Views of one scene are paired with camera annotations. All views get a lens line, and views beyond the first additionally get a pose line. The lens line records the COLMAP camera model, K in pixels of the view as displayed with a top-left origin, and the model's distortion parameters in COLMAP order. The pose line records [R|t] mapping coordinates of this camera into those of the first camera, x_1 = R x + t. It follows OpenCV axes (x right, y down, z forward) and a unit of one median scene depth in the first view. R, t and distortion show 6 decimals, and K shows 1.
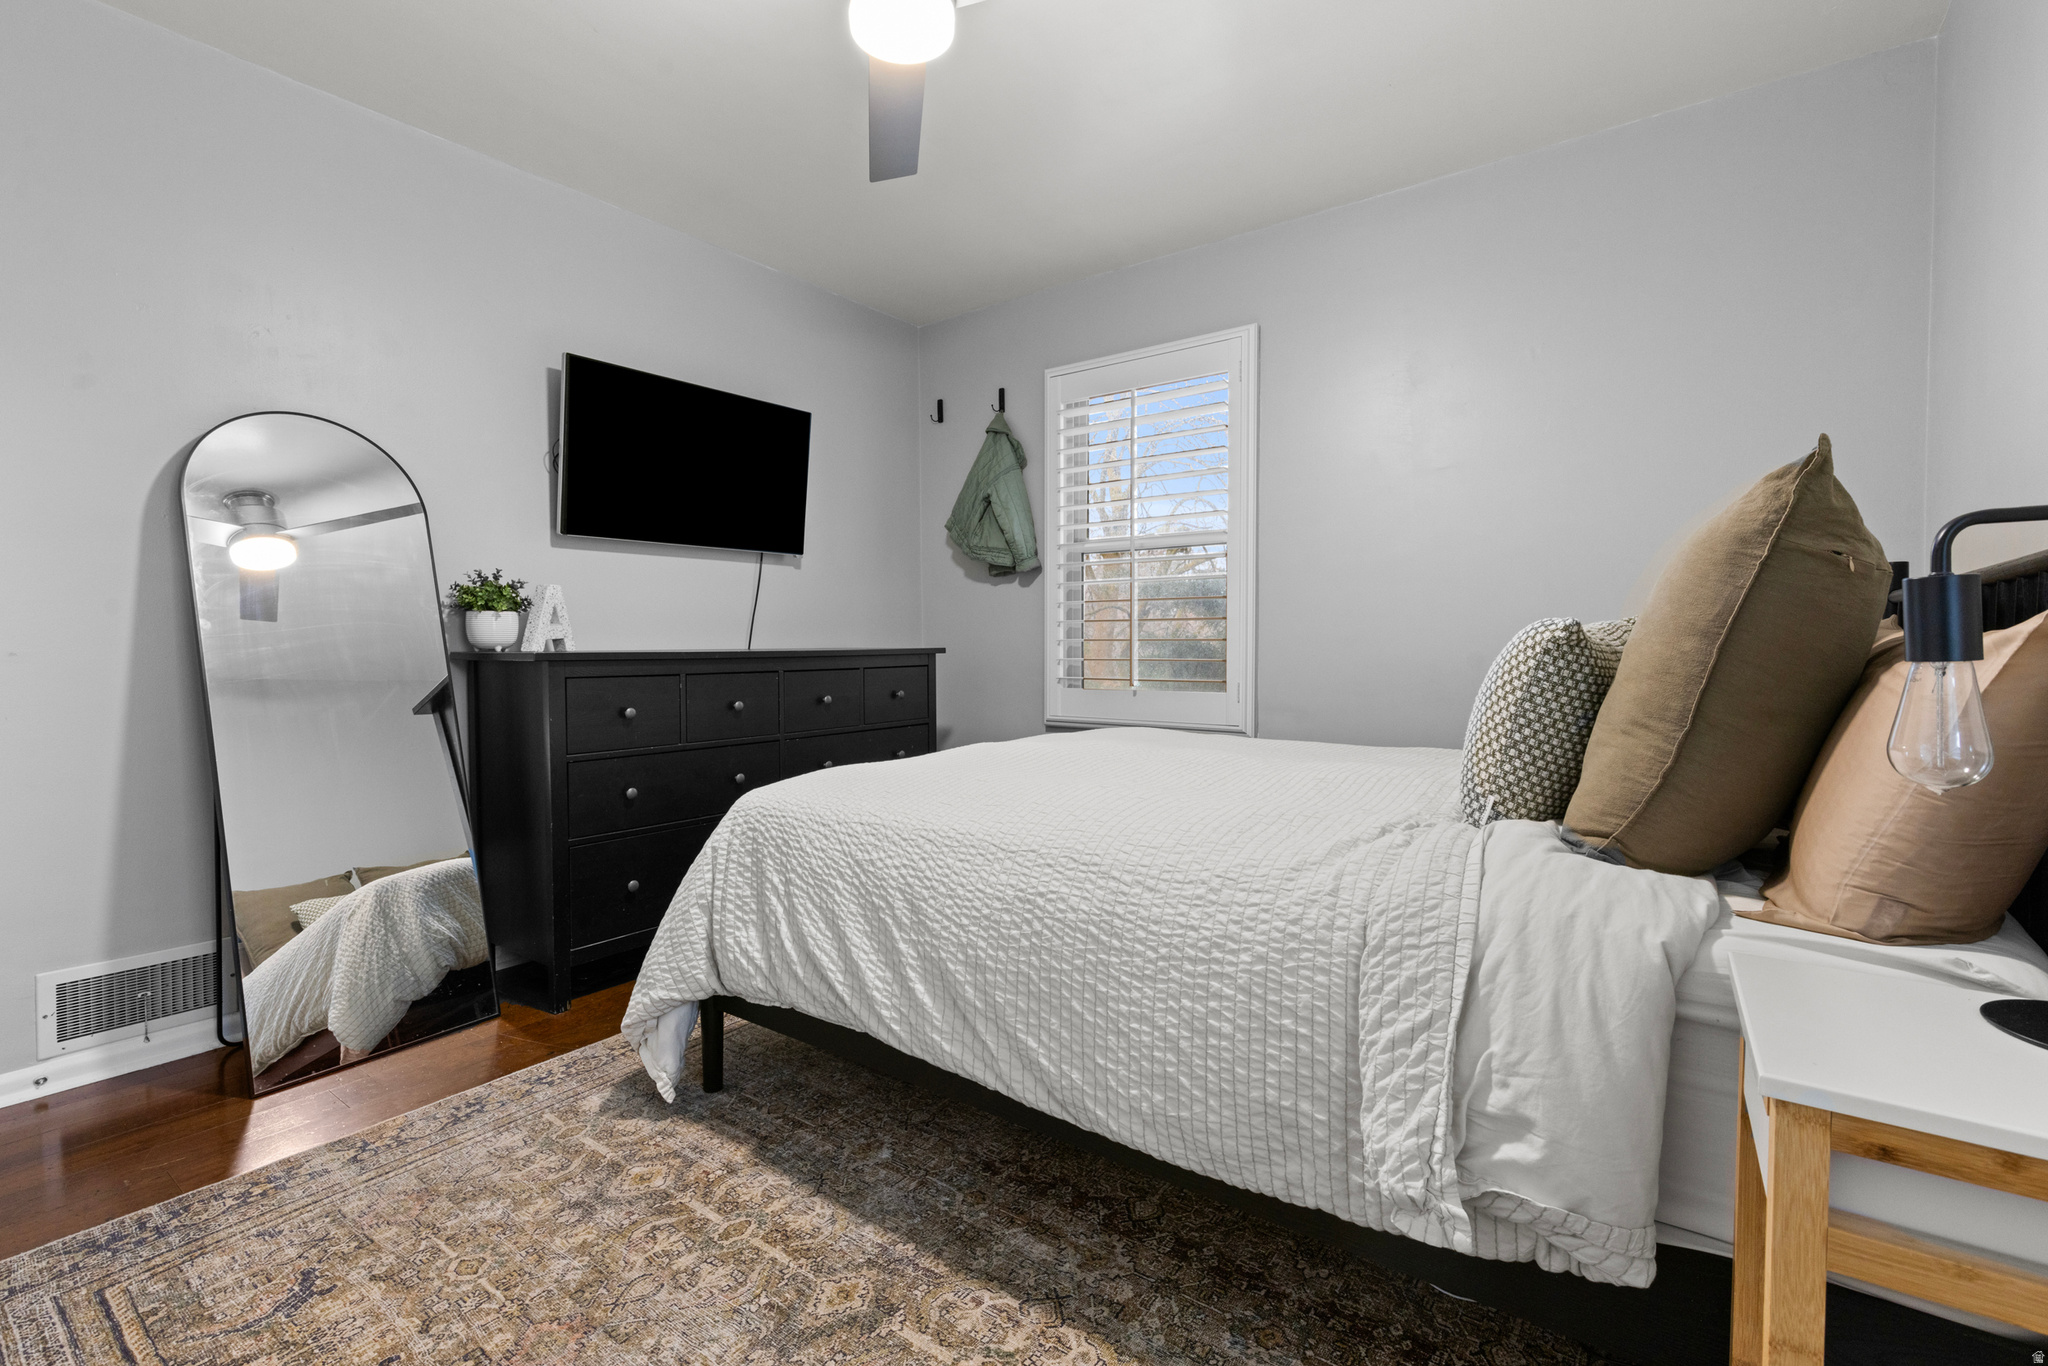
lens RADIAL K [[928.2, 0, 1012.4], [0, 928.2, 676.0], [0, 0, 1]] dist [0.002293, -0.000039]
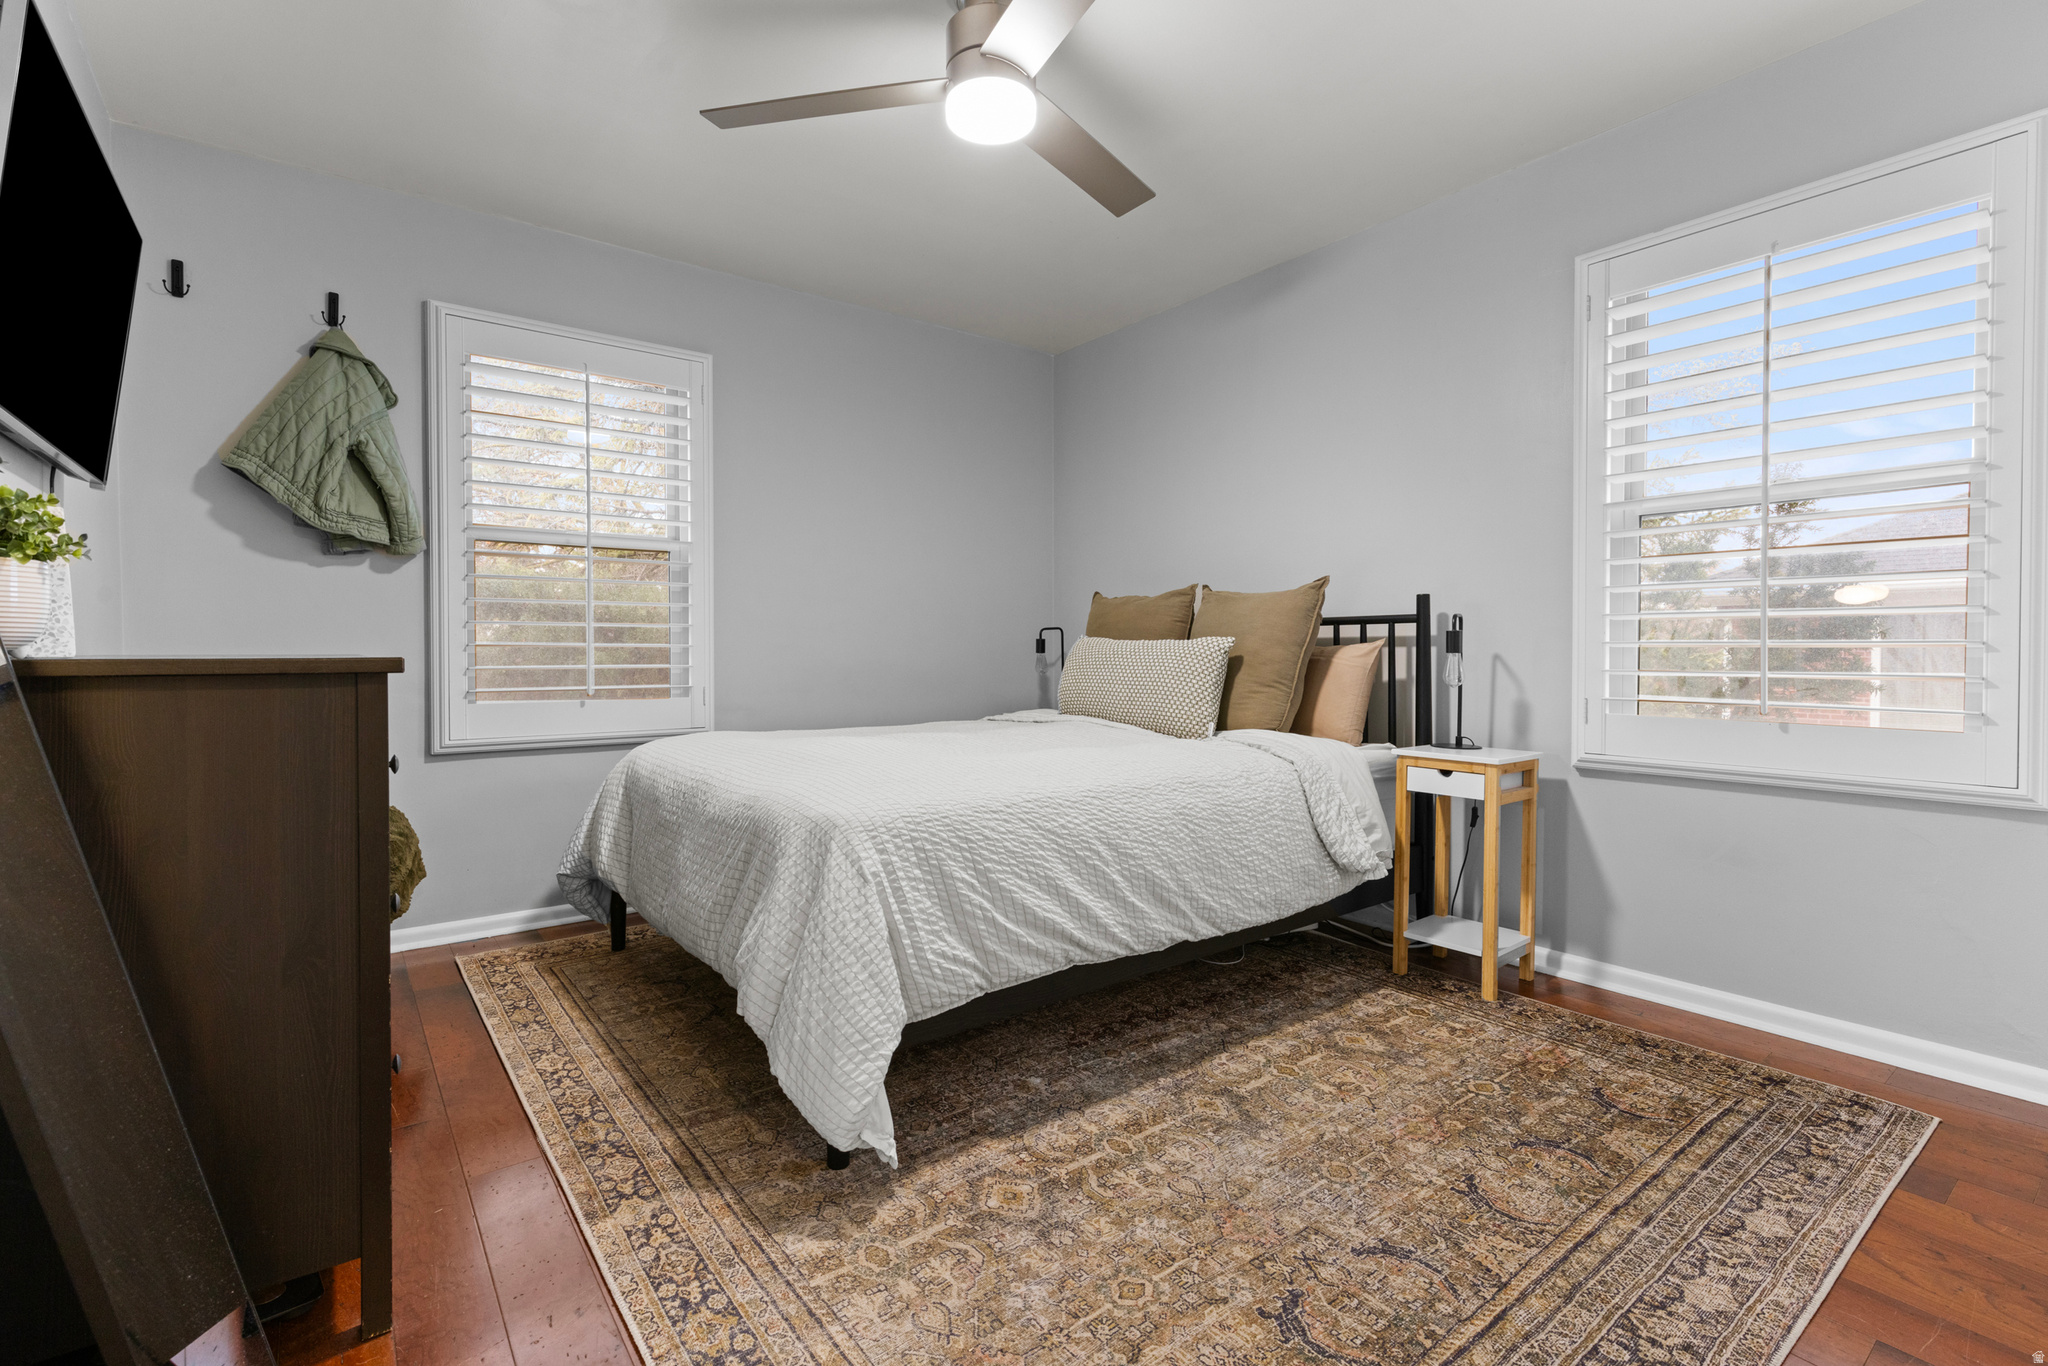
lens RADIAL K [[928.2, 0, 1011.9], [0, 928.2, 670.8], [0, 0, 1]] dist [0.002293, -0.000039]
pose [[0.270393, -0.018370, 0.962575, -1.384808], [0.033250, 0.999400, 0.009733, -0.016890], [-0.962176, 0.029374, 0.270842, 0.759722]]
